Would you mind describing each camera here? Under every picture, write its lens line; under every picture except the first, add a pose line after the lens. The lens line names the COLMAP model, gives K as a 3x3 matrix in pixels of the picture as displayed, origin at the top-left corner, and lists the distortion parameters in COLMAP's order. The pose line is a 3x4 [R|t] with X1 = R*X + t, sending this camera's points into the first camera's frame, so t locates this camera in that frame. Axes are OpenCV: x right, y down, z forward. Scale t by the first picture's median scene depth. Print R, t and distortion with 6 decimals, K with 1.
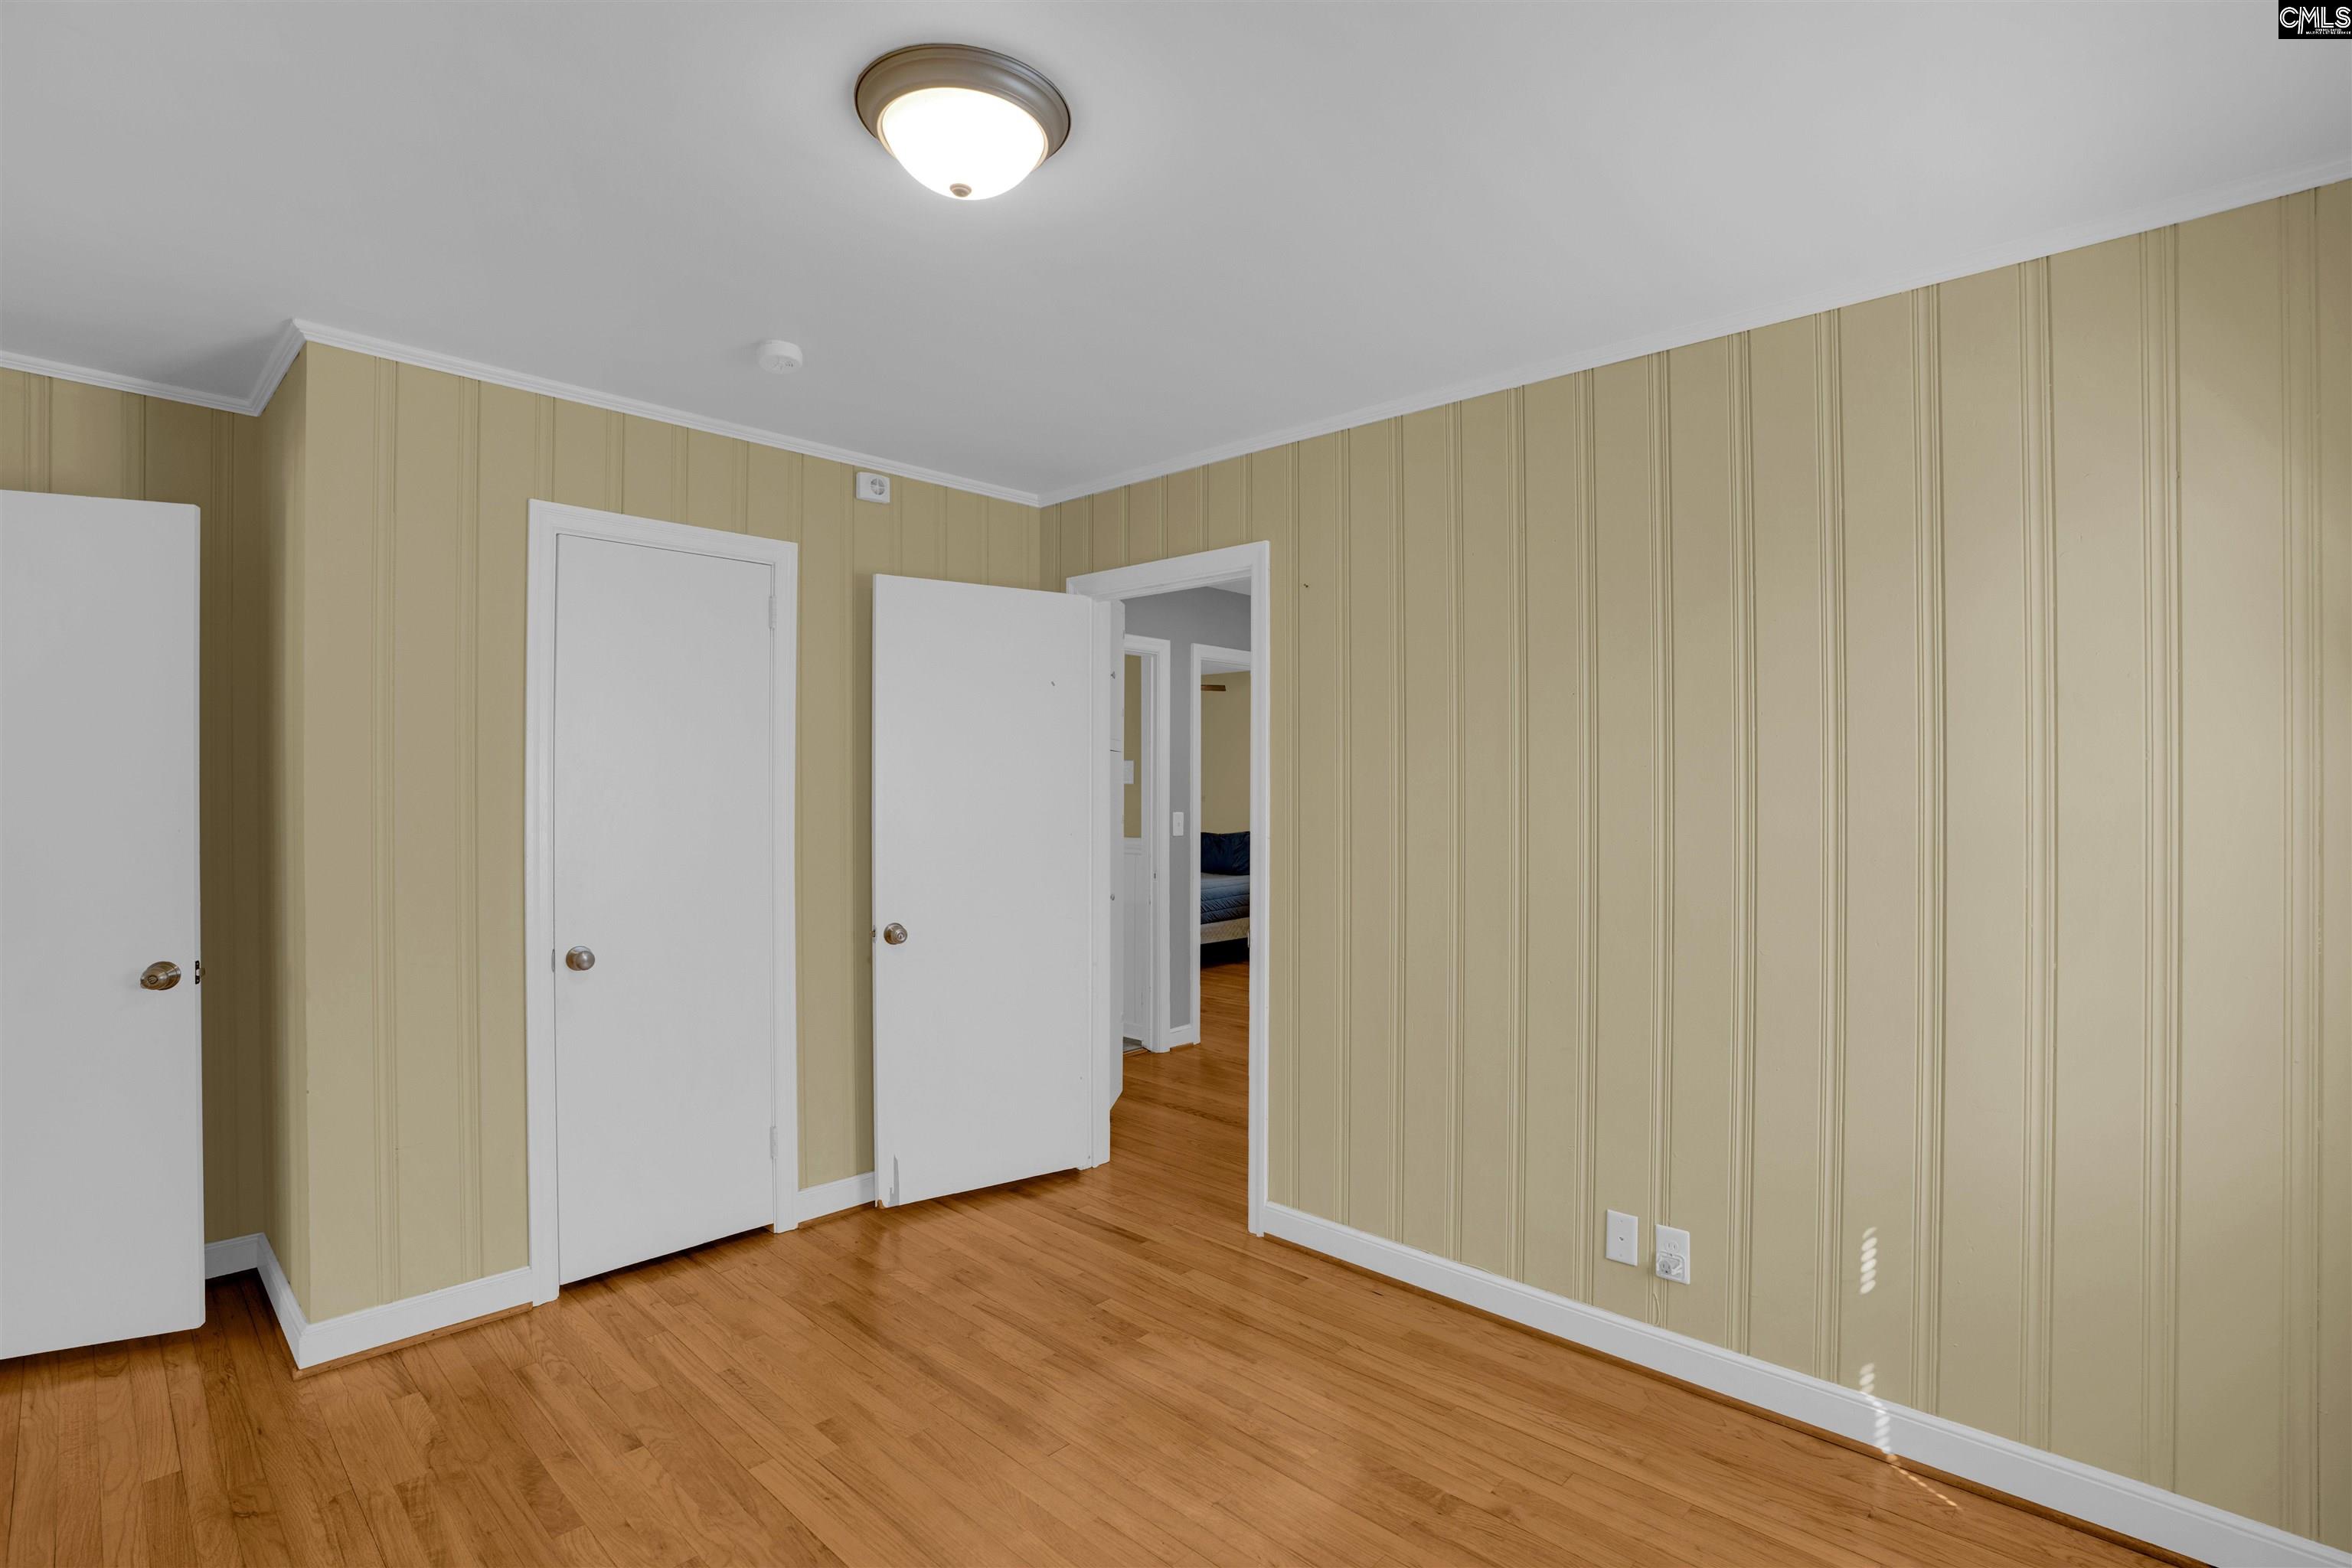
lens RADIAL K [[1085.4, 0, 1181.7], [0, 1085.4, 786.4], [0, 0, 1]] dist [-0.039950, 0.009856]
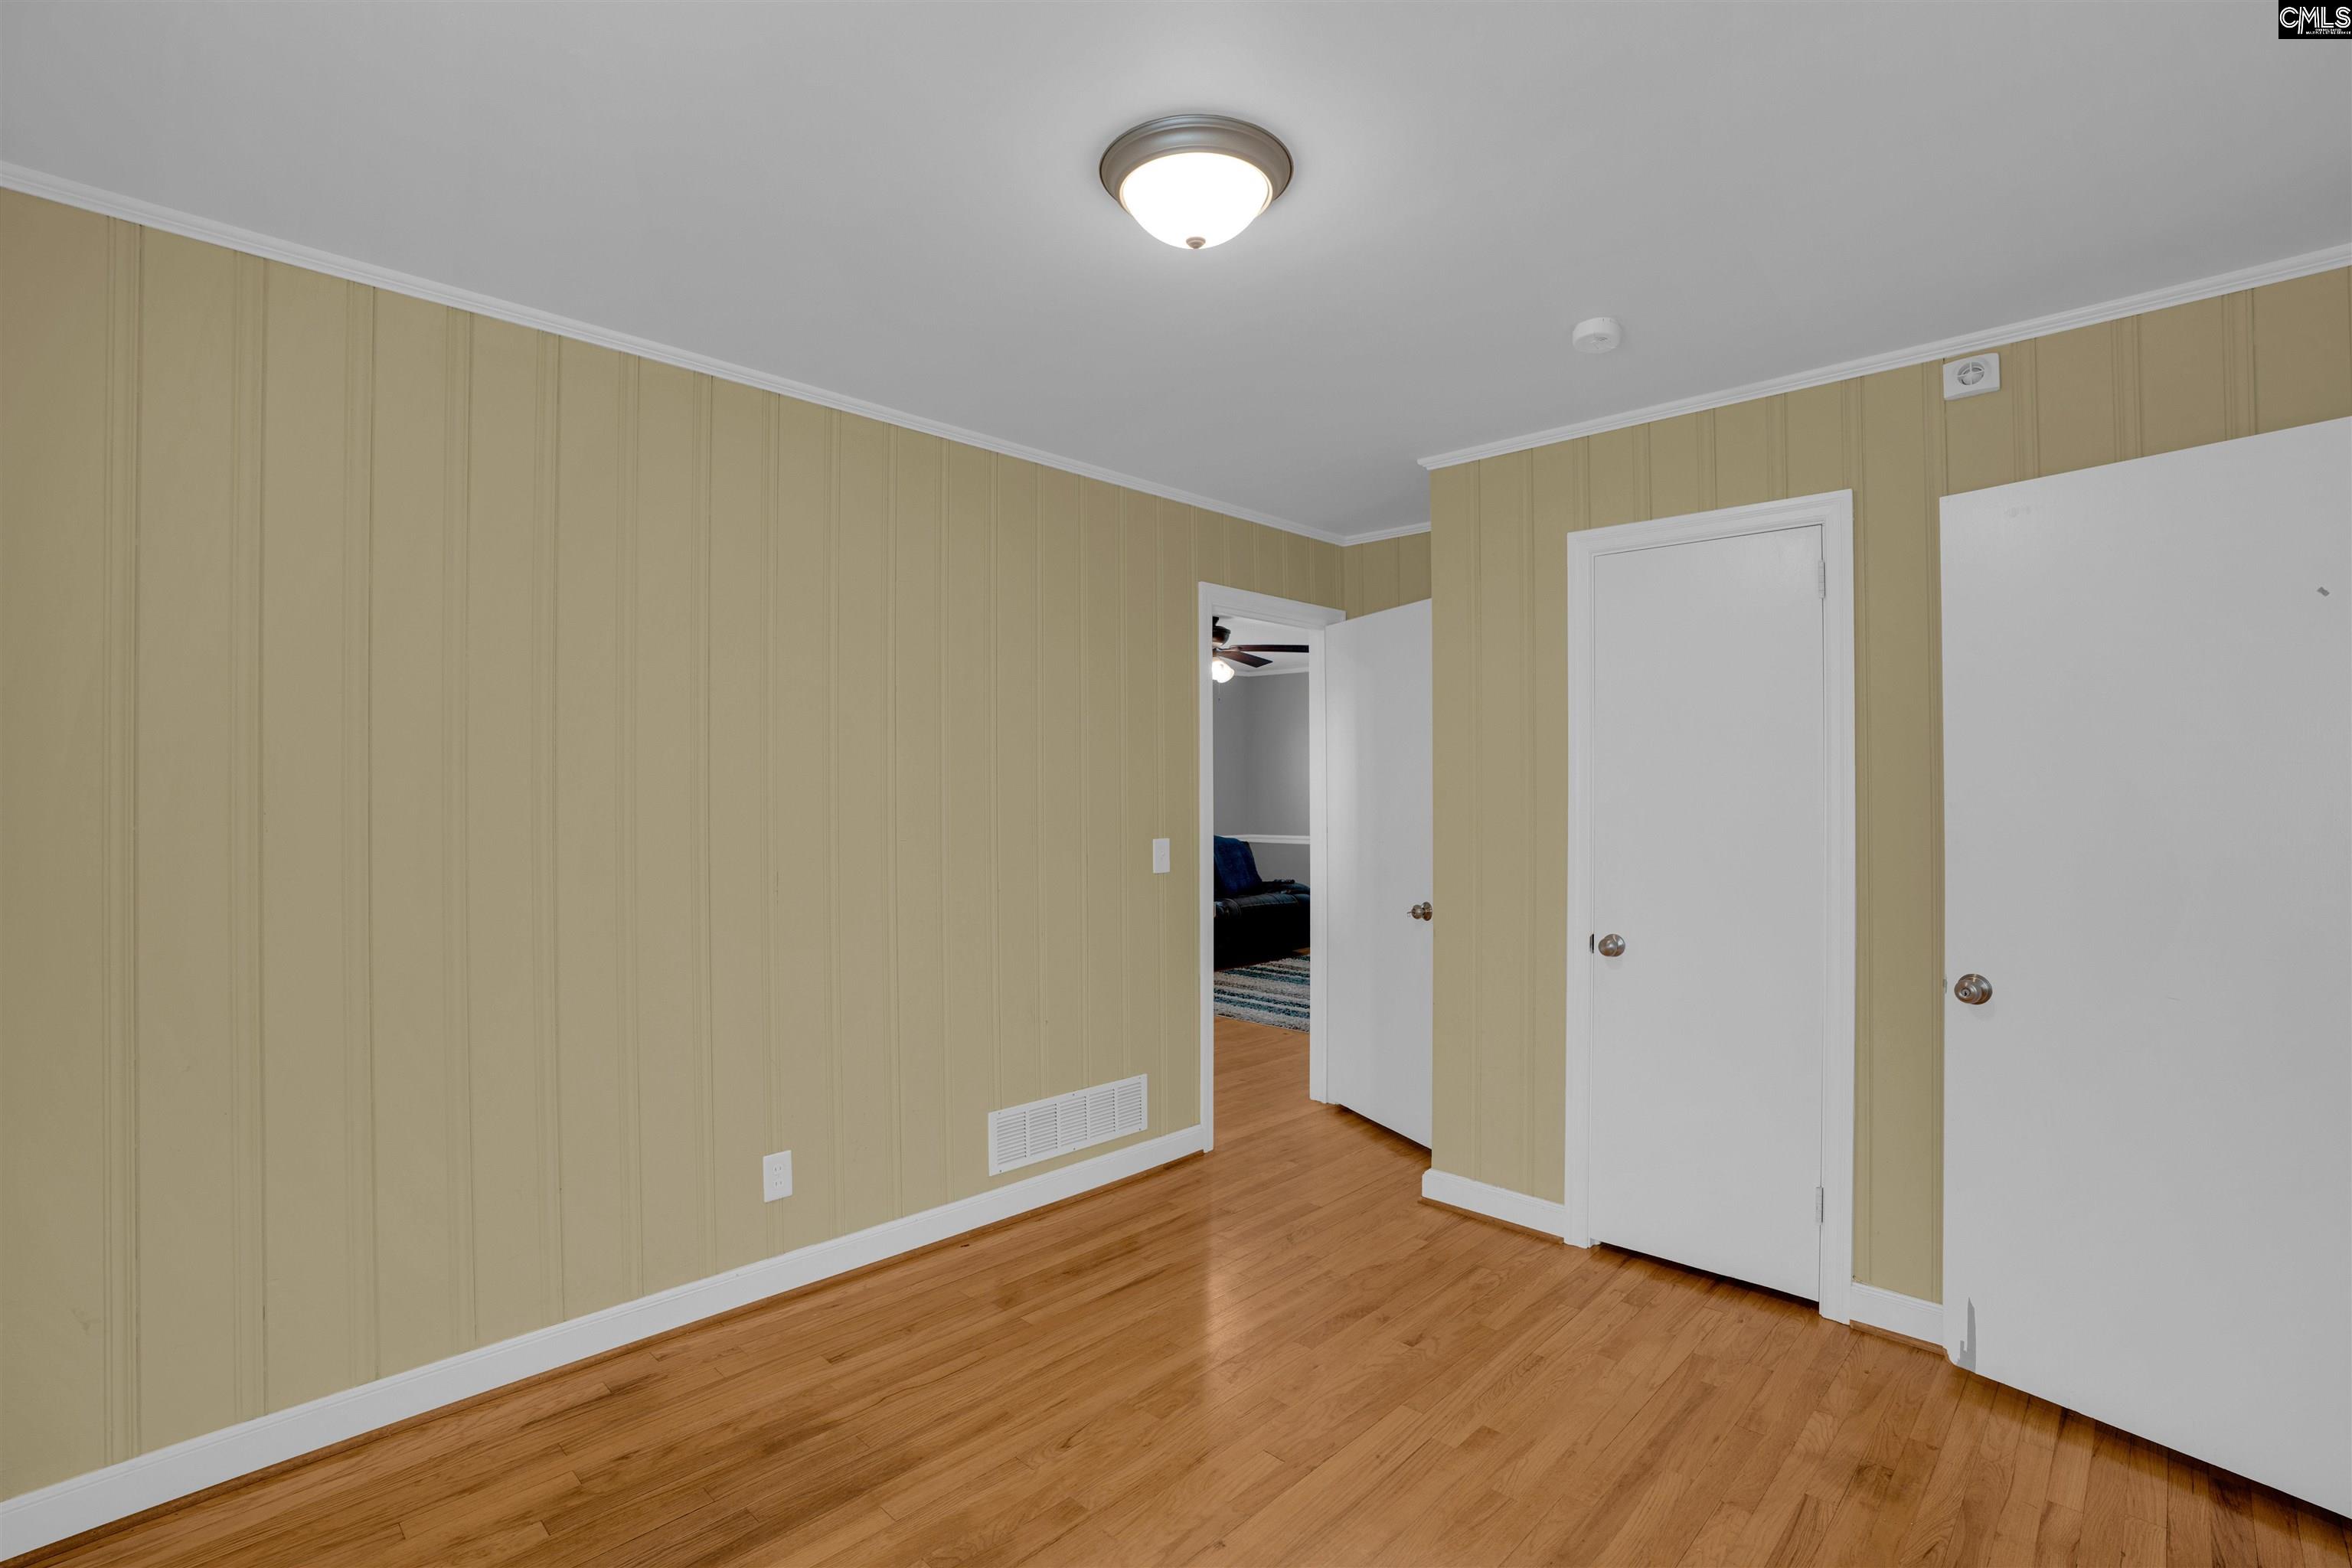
lens RADIAL K [[1085.4, 0, 1183.5], [0, 1085.4, 786.9], [0, 0, 1]] dist [-0.039950, 0.009856]
pose [[0.003785, 0.003672, -0.999986, 0.519834], [0.002608, 0.999990, 0.003682, -0.004571], [0.999989, -0.002622, 0.003776, 0.567636]]
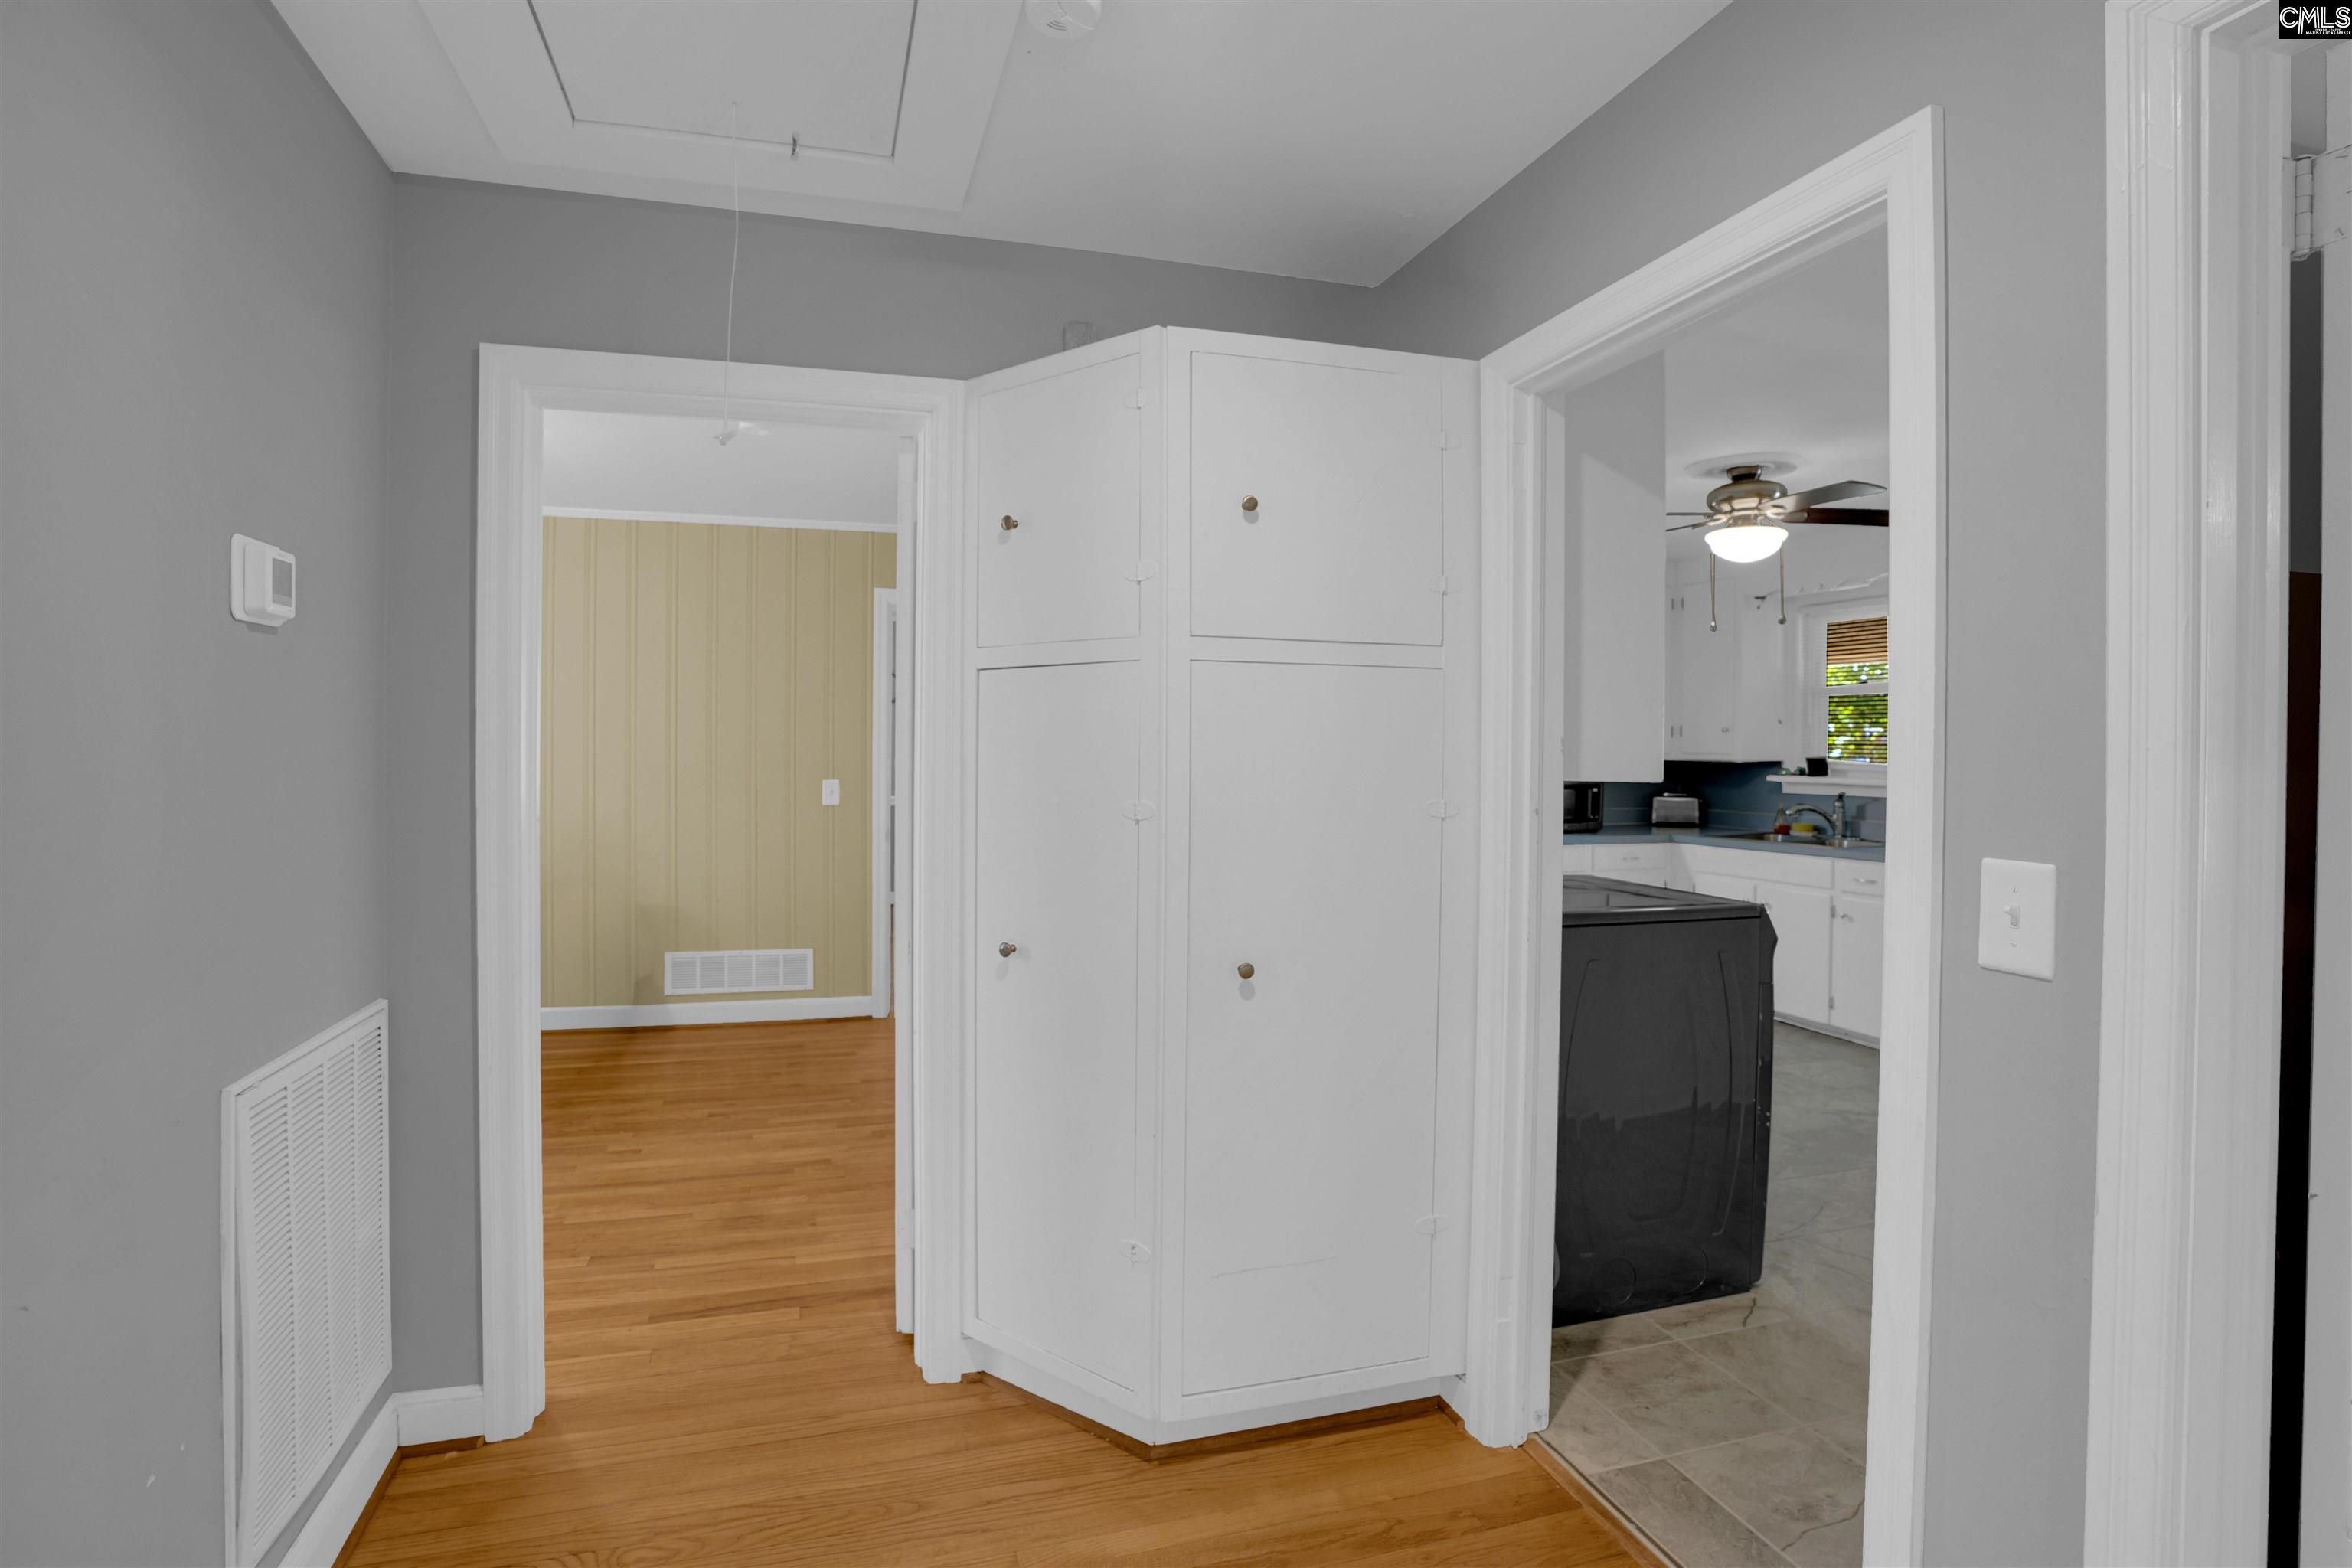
lens RADIAL K [[1085.4, 0, 1135.6], [0, 1085.4, 746.8], [0, 0, 1]] dist [-0.039950, 0.009856]
pose [[-0.499888, -0.005158, -0.866075, 0.512003], [0.000408, 0.999981, -0.006191, 0.018961], [0.866090, -0.003448, -0.499876, 1.903959]]
